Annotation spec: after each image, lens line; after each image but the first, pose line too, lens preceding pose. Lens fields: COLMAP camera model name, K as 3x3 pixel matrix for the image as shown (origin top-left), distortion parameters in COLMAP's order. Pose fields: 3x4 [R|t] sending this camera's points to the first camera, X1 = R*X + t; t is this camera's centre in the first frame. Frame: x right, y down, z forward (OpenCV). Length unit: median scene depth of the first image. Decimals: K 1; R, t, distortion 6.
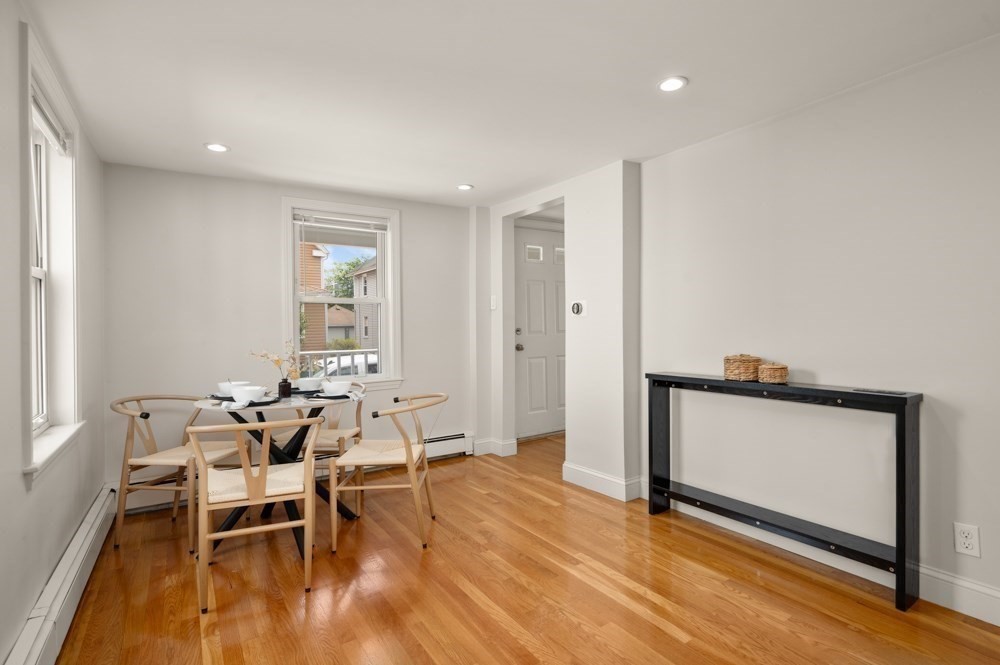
lens RADIAL K [[483.0, 0, 505.6], [0, 483.0, 330.8], [0, 0, 1]] dist [-0.001811, -0.000712]
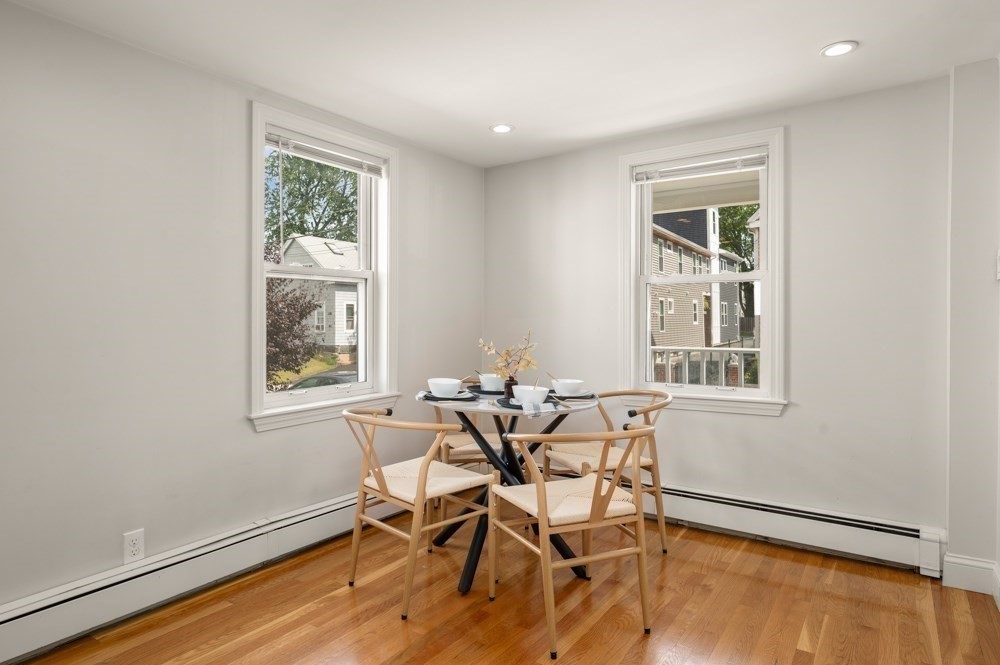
lens RADIAL K [[581.7, 0, 506.0], [0, 581.7, 315.7], [0, 0, 1]] dist [-0.000049, 0.000365]
pose [[0.378156, 0.007084, -0.925715, 0.454385], [-0.010238, 0.999942, 0.003470, -0.011814], [0.925685, 0.008165, 0.378206, 0.548603]]
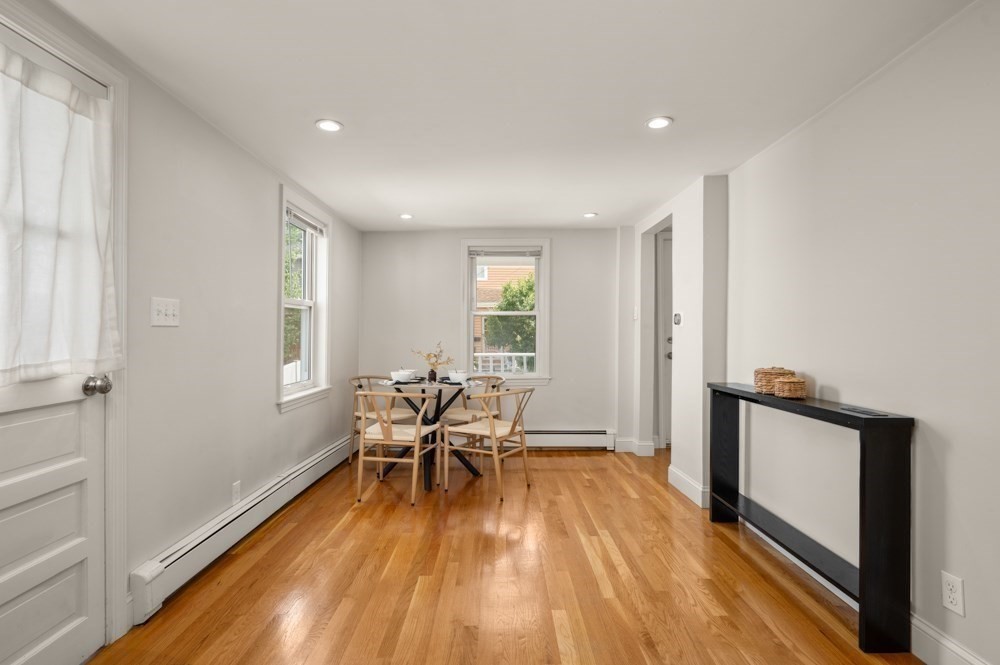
lens RADIAL K [[483.0, 0, 505.6], [0, 483.0, 330.8], [0, 0, 1]] dist [-0.001811, -0.000712]
pose [[0.835426, 0.007428, -0.549552, 0.487406], [-0.015180, 0.999839, -0.009562, -0.005876], [0.549393, 0.016330, 0.835405, -0.096187]]
